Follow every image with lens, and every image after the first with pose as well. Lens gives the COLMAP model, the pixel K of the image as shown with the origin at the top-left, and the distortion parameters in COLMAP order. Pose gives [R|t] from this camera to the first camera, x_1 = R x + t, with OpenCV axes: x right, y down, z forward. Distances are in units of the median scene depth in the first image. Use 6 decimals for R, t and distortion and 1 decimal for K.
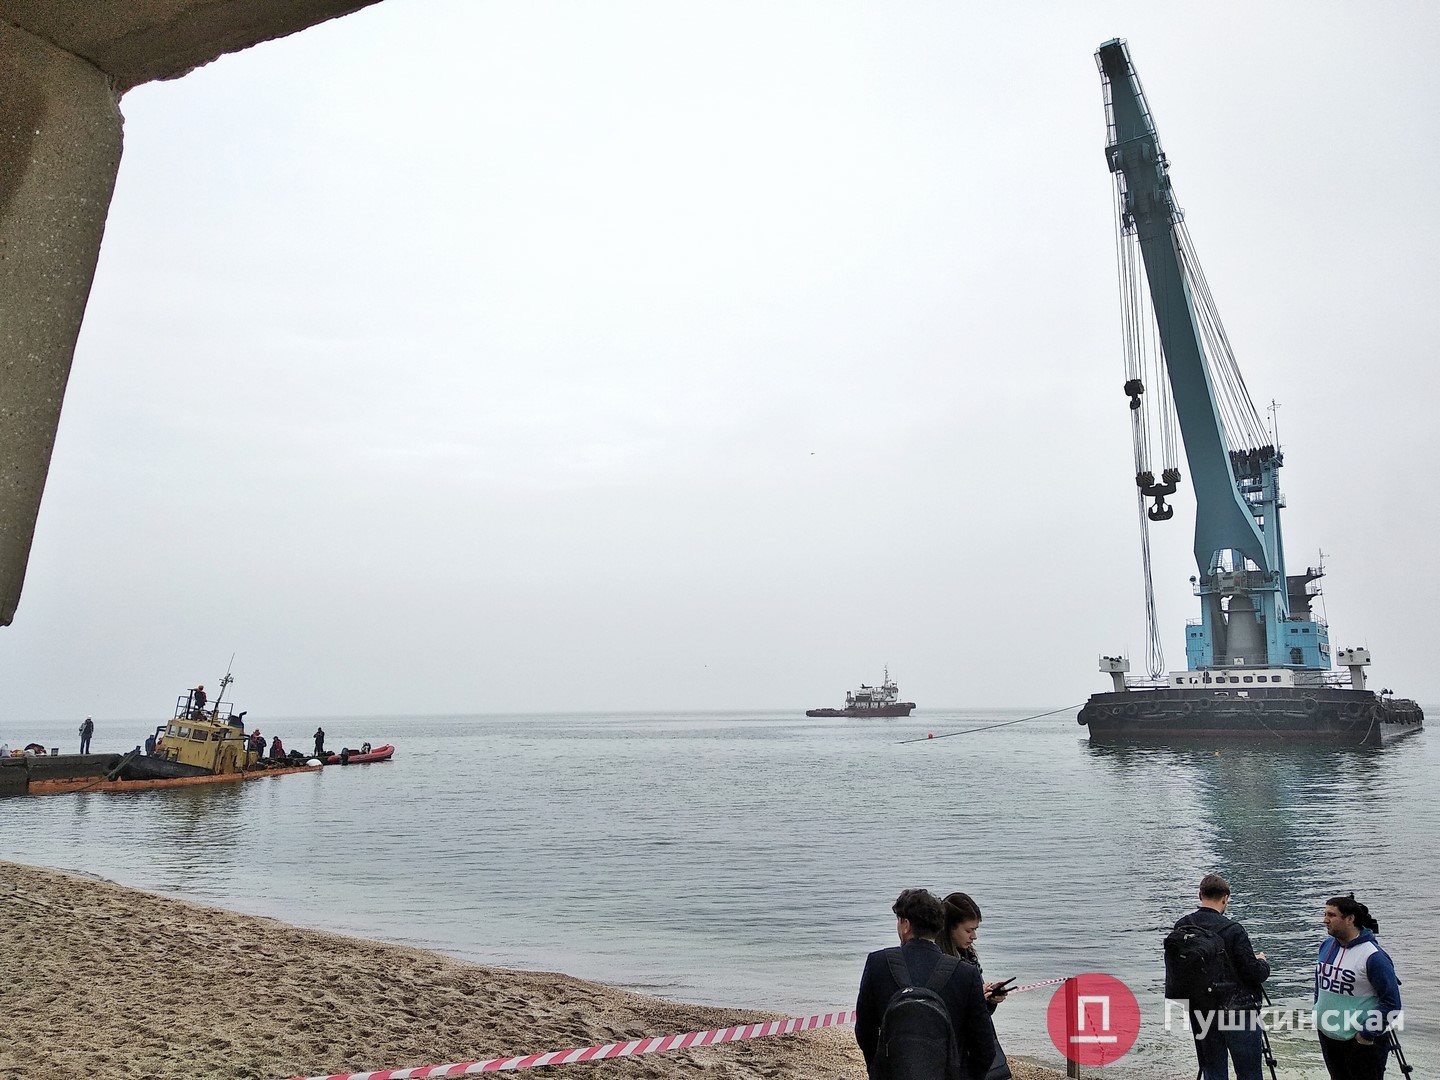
lens RADIAL K [[1184.1, 0, 720.5], [0, 1184.1, 541.3], [0, 0, 1]] dist [0.064707, -0.005977]
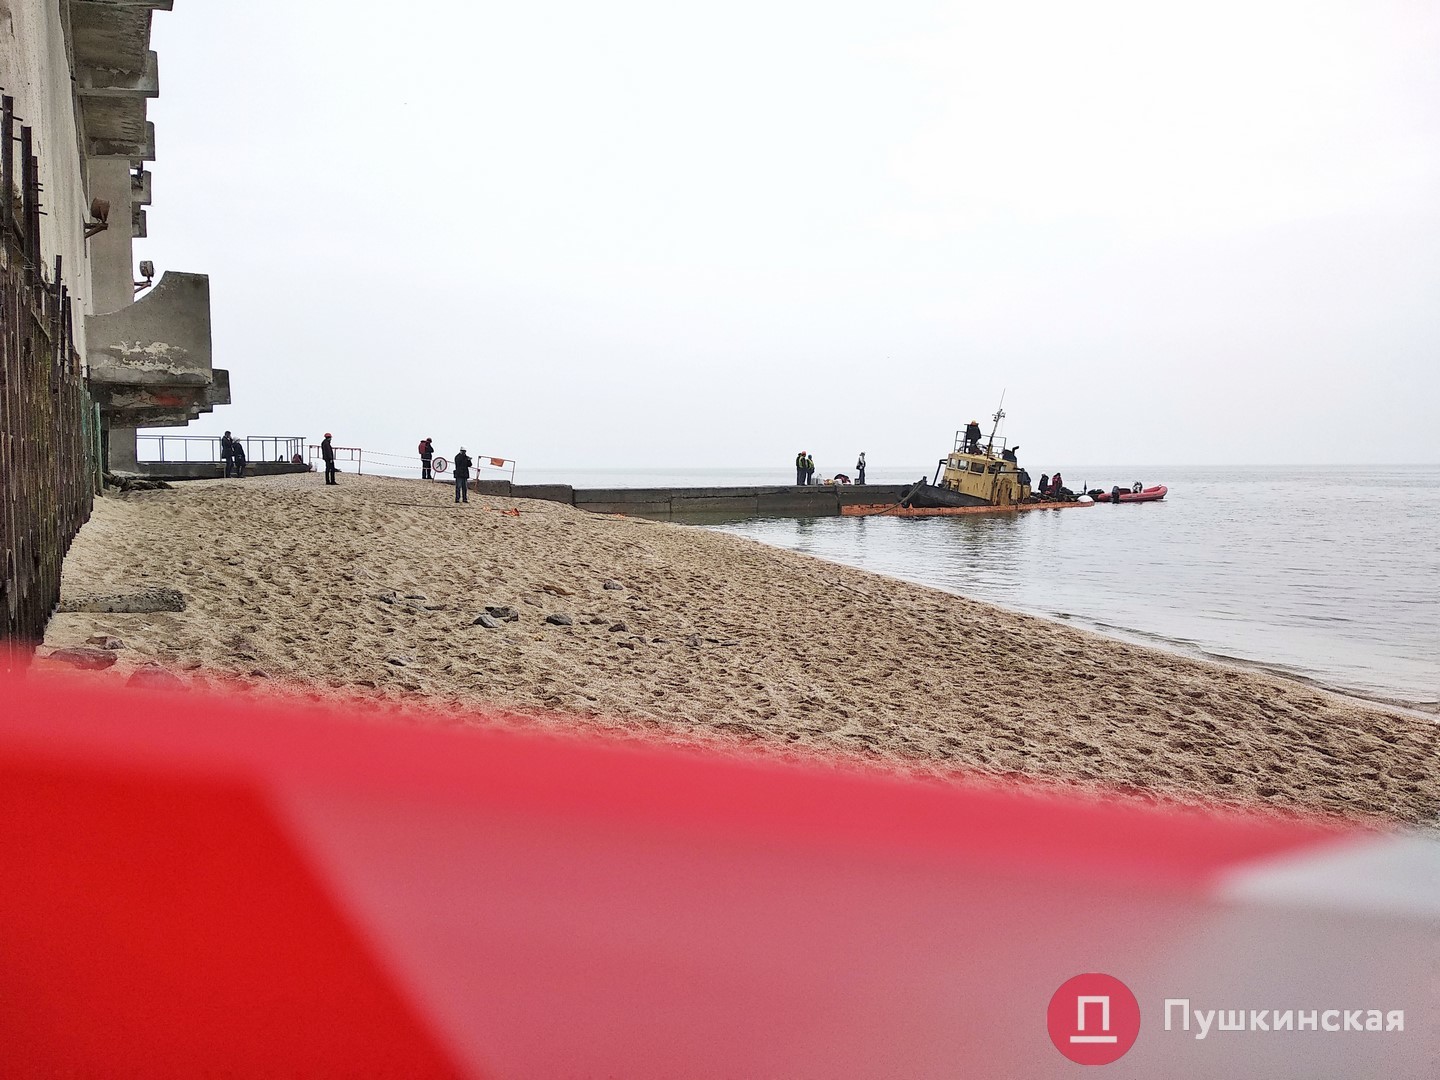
lens RADIAL K [[1184.1, 0, 720.0], [0, 1184.1, 540.7], [0, 0, 1]] dist [0.064707, -0.005977]
pose [[0.819328, 0.040368, -0.571902, -0.123742], [0.078113, 0.980357, 0.181106, 0.090164], [0.567979, -0.193058, 0.800081, 0.197241]]
